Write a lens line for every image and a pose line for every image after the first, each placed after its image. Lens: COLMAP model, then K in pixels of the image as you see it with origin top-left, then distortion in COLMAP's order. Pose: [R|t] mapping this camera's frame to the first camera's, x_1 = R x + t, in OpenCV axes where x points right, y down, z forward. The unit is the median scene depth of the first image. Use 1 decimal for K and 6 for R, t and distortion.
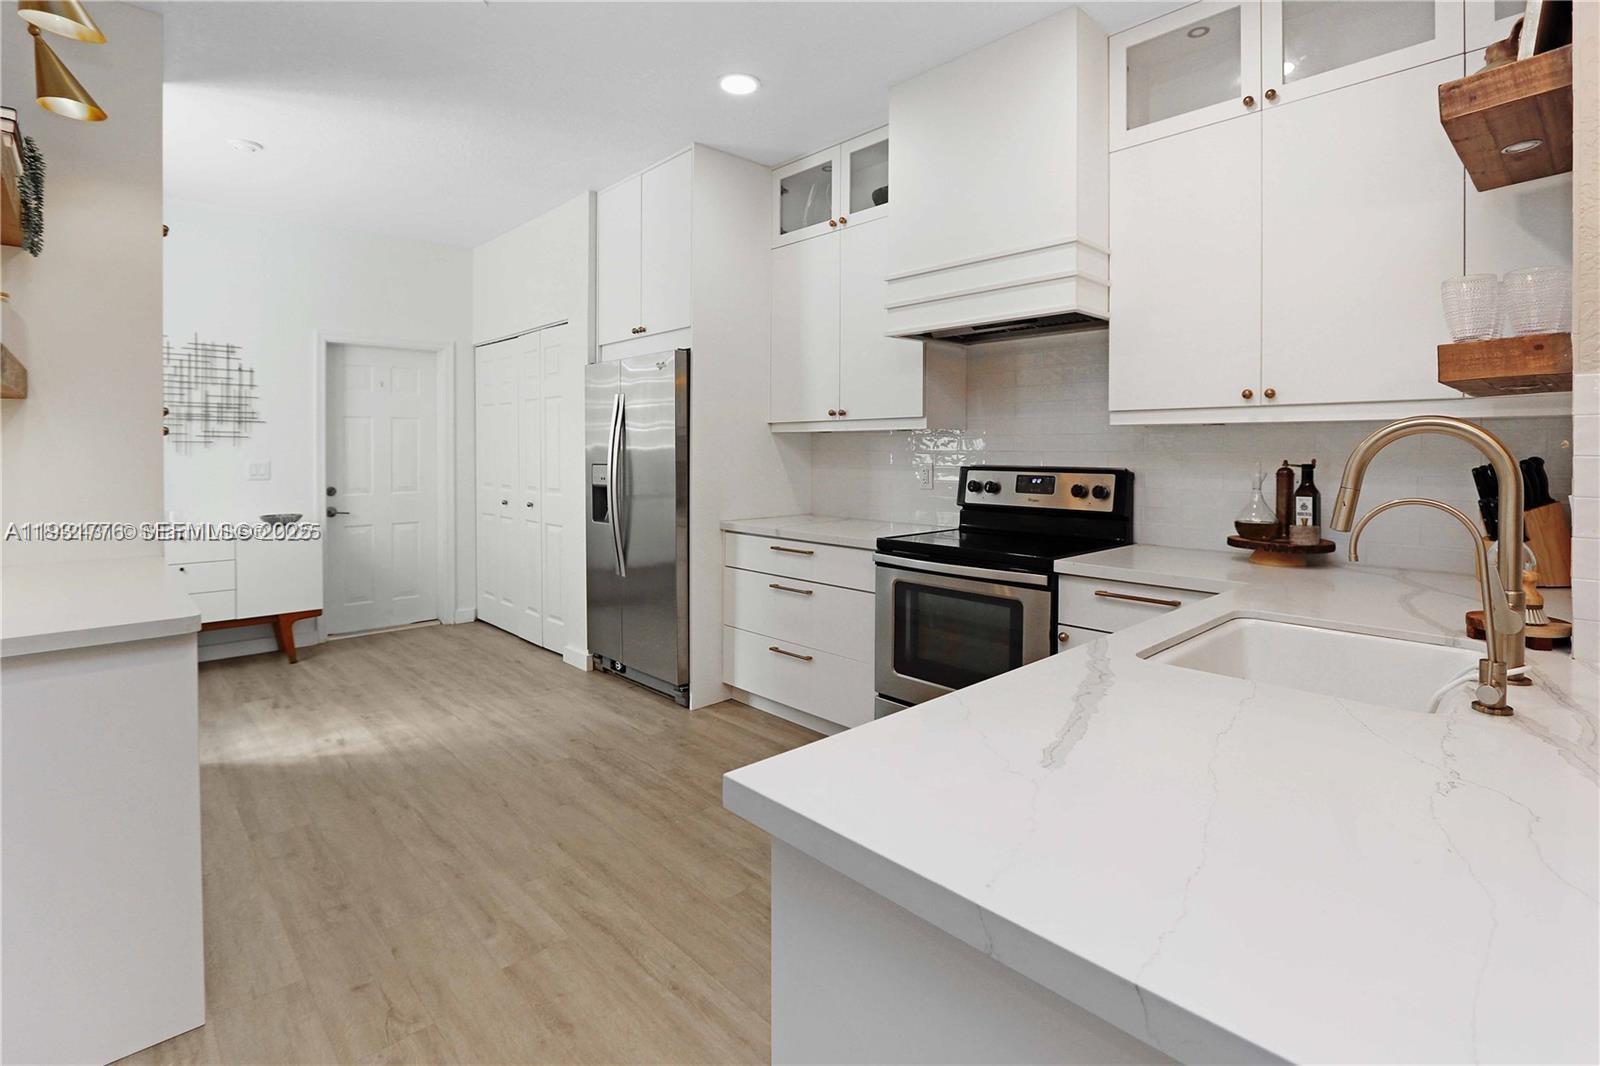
lens RADIAL K [[766.1, 0, 794.7], [0, 766.1, 451.6], [0, 0, 1]] dist [-0.010274, -0.000013]
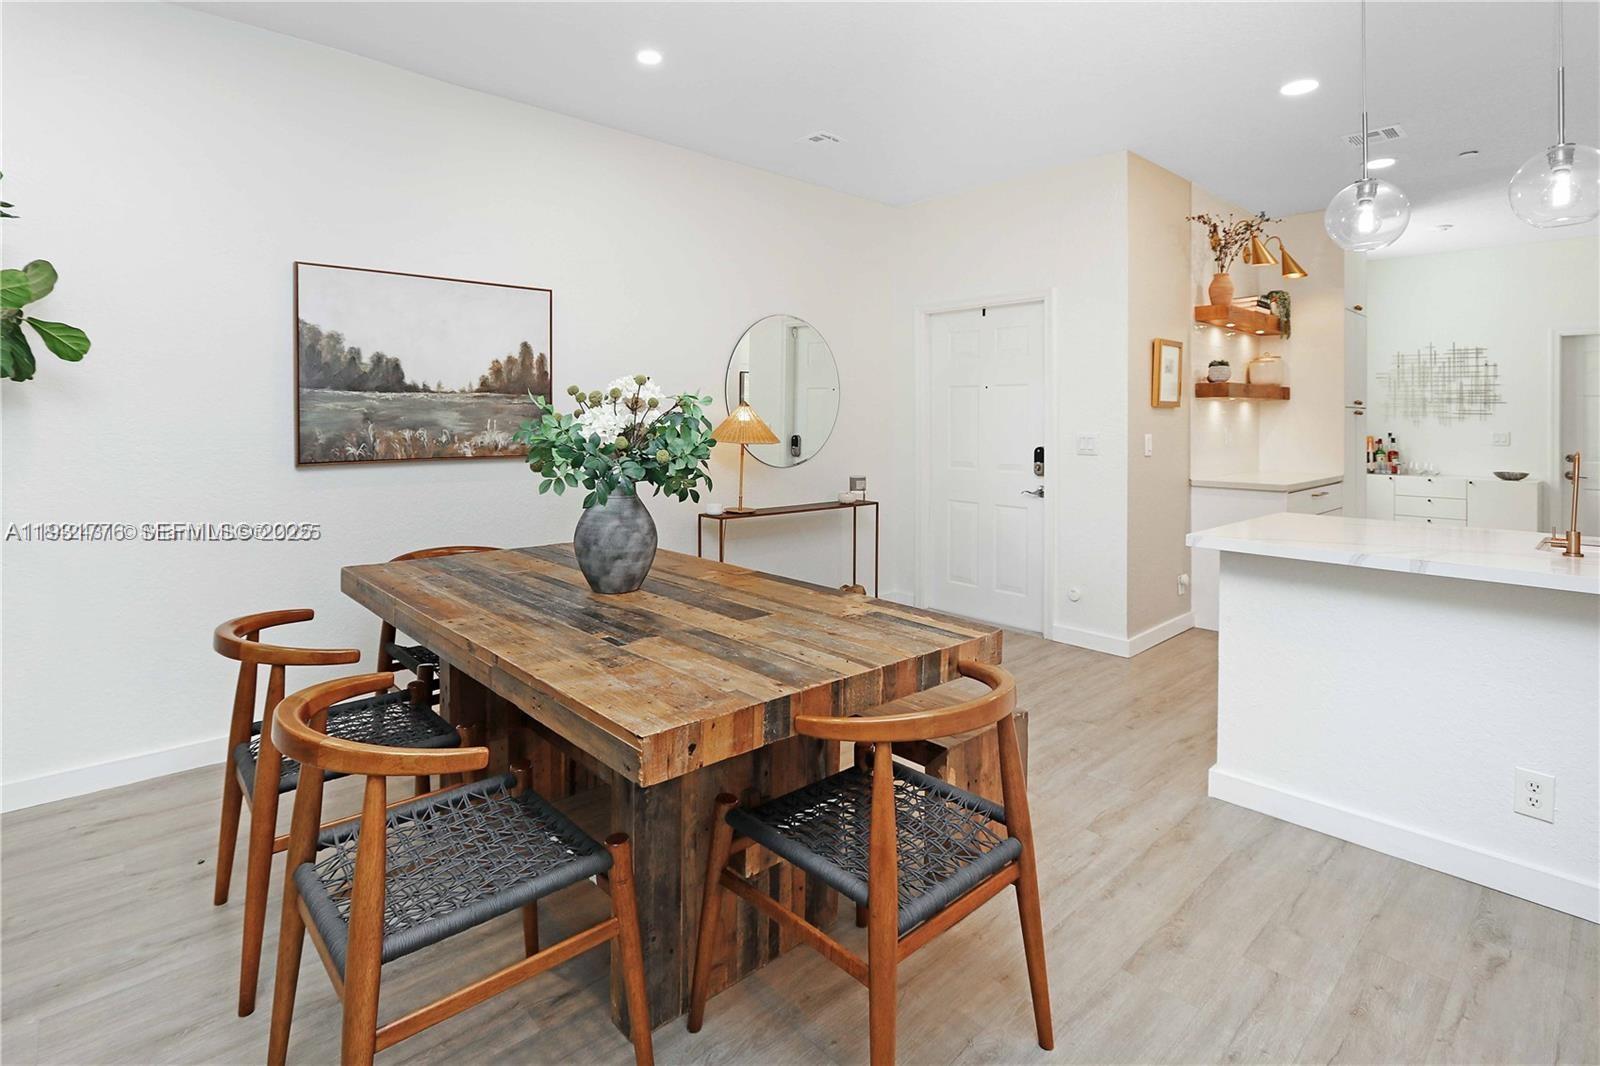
lens RADIAL K [[787.4, 0, 806.4], [0, 787.4, 412.3], [0, 0, 1]] dist [-0.011181, -0.000650]
pose [[0.009537, -0.005049, -0.999942, 0.848655], [-0.008364, 0.999952, -0.005129, -0.005832], [0.999920, 0.008412, 0.009495, -0.306669]]
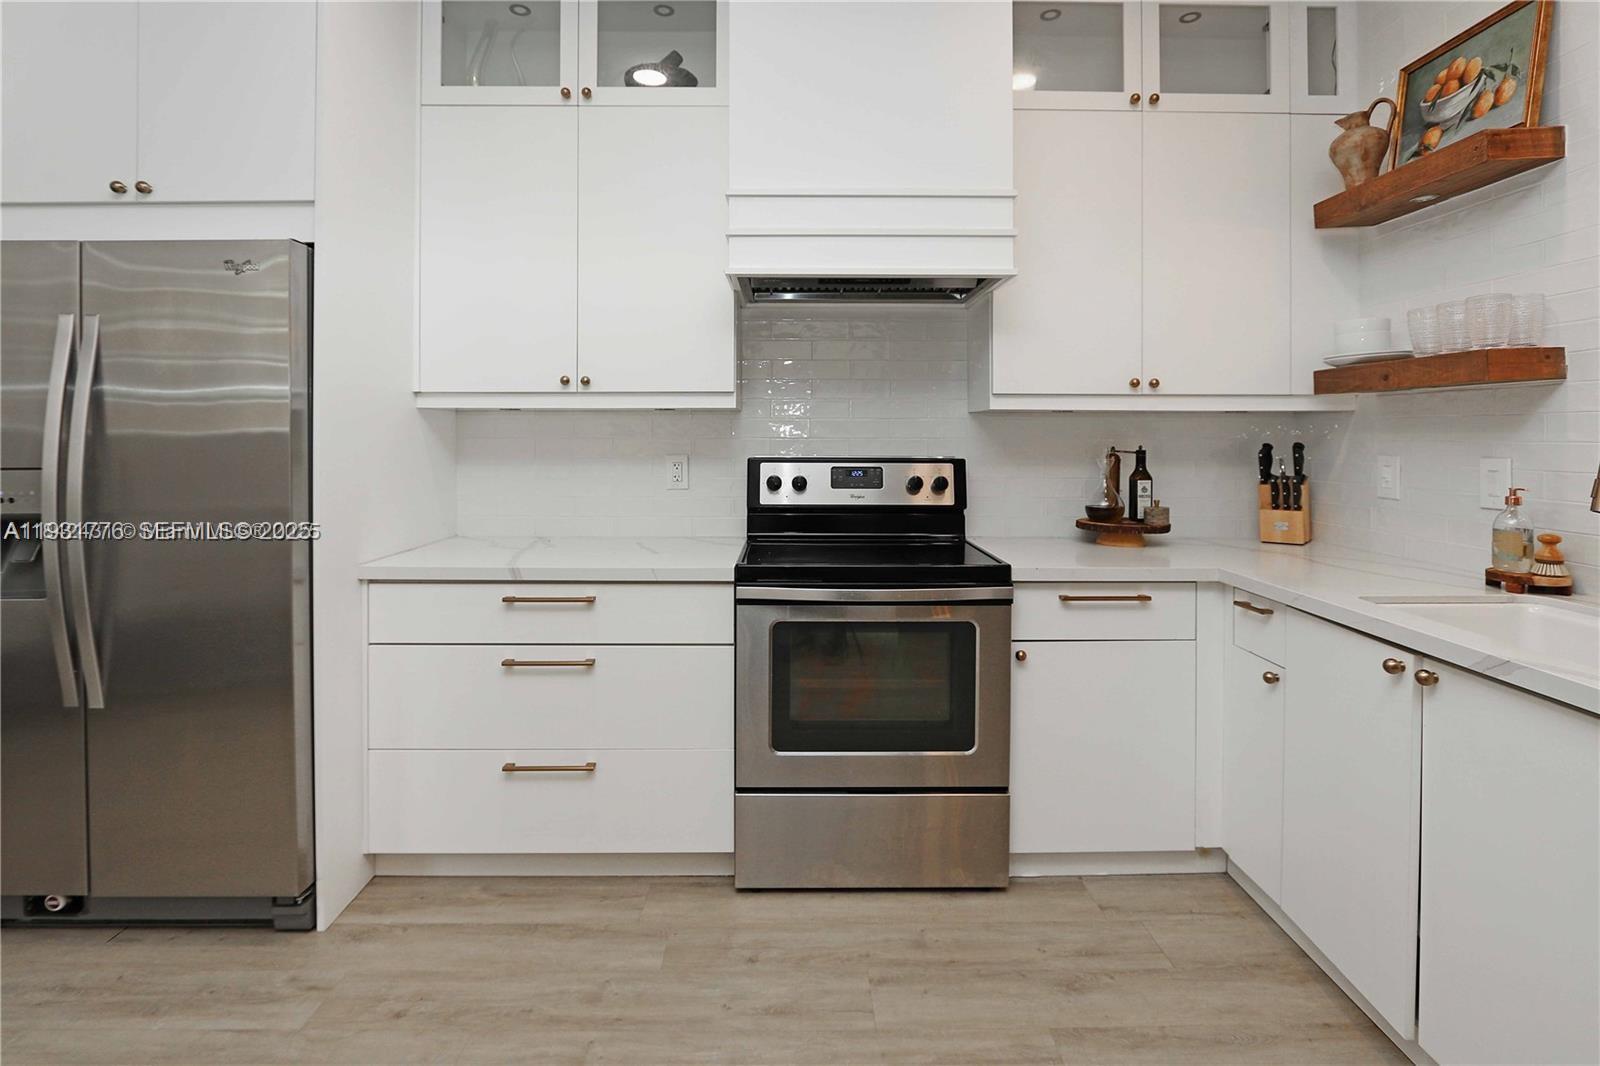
lens RADIAL K [[778.2, 0, 802.7], [0, 778.2, 435.1], [0, 0, 1]] dist [-0.010910, 0.000419]
pose [[0.674127, -0.002142, 0.738613, -0.302778], [0.000581, 0.999997, 0.002370, -0.004941], [-0.738615, -0.001169, 0.674126, 0.395471]]
